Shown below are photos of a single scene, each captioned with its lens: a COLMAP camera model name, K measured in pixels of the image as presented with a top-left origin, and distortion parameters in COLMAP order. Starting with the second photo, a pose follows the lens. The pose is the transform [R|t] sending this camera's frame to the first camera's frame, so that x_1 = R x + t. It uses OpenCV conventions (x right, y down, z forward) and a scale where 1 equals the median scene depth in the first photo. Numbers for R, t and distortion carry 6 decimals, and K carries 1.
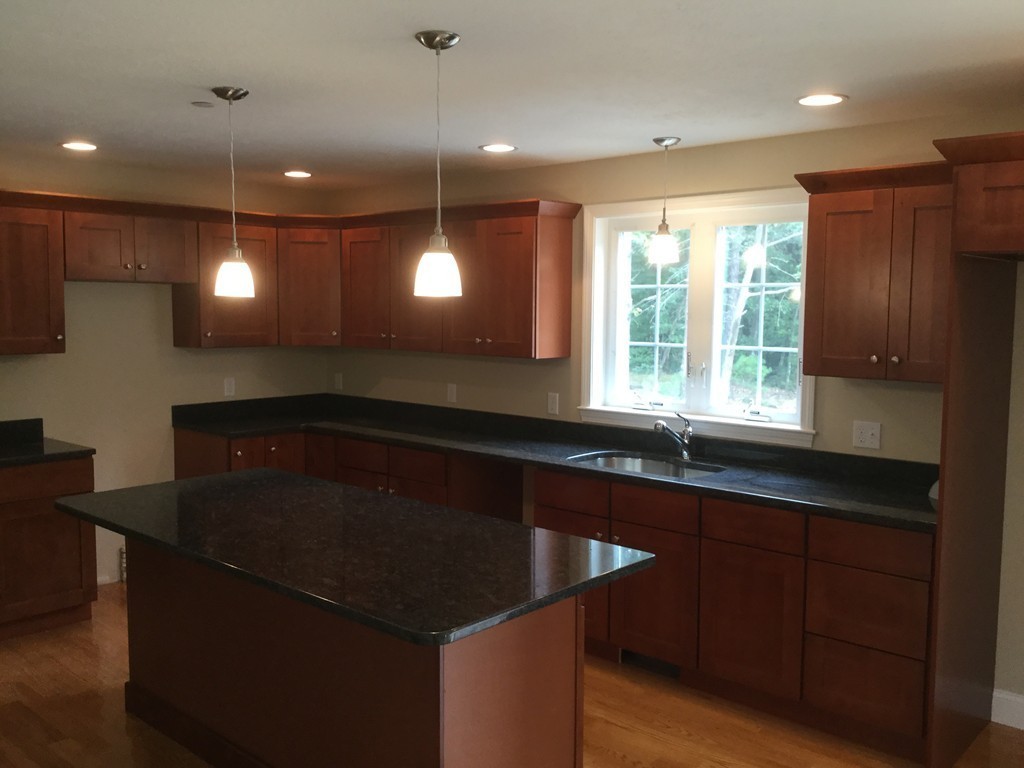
lens RADIAL K [[923.3, 0, 512.0], [0, 923.3, 384.0], [0, 0, 1]] dist [0.128067, -0.277105]
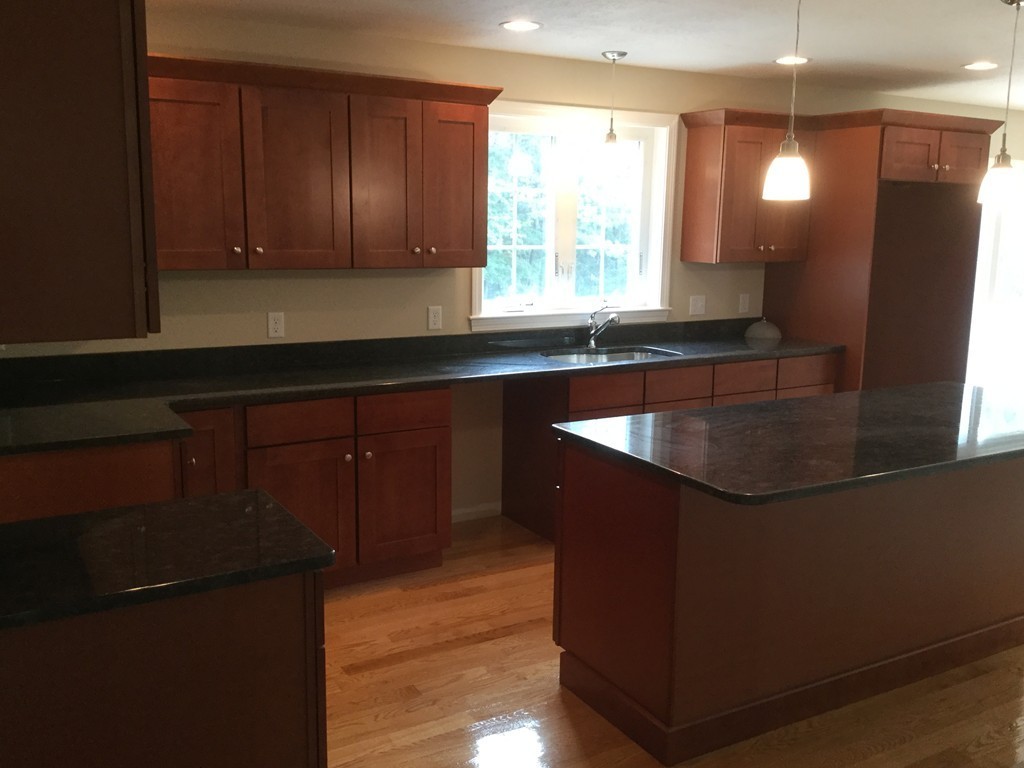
lens RADIAL K [[923.3, 0, 512.0], [0, 923.3, 384.0], [0, 0, 1]] dist [0.128067, -0.277105]
pose [[0.313637, -0.172964, 0.933657, -0.882909], [0.069995, 0.984806, 0.158926, -0.060154], [-0.946960, 0.015506, 0.320978, 0.715330]]
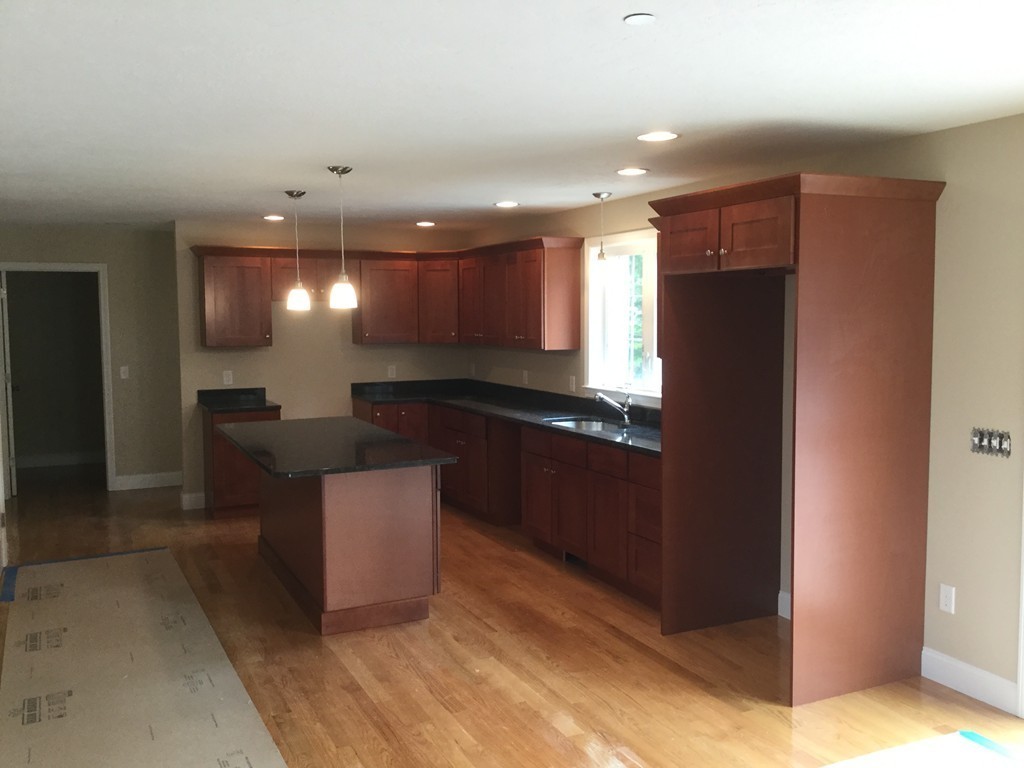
lens RADIAL K [[921.3, 0, 512.0], [0, 921.3, 384.0], [0, 0, 1]] dist [0.050470, -0.002924]
pose [[0.923141, 0.016691, -0.384100, 0.541278], [-0.020268, 0.999781, -0.005268, 0.033741], [0.383928, 0.012648, 0.923276, -0.319527]]
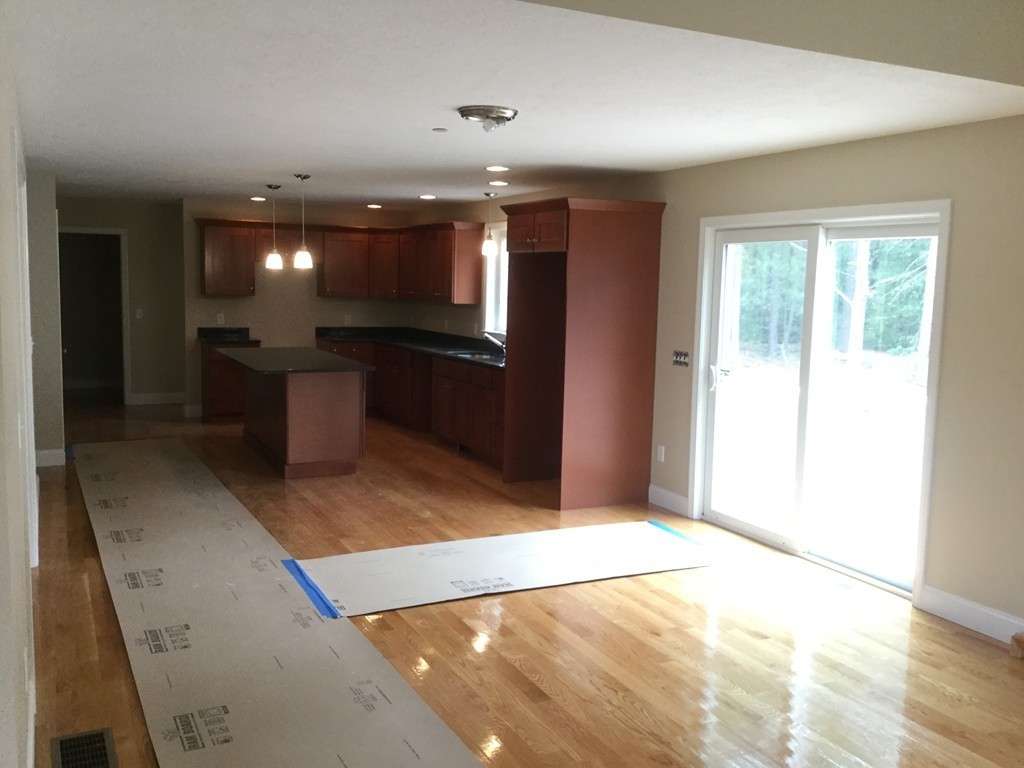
lens RADIAL K [[923.3, 0, 512.0], [0, 923.3, 384.0], [0, 0, 1]] dist [0.128067, -0.277105]
pose [[0.928952, 0.055146, -0.366071, 0.897203], [-0.048369, 0.998446, 0.027667, 0.084540], [0.367028, -0.007994, 0.930176, -0.793444]]
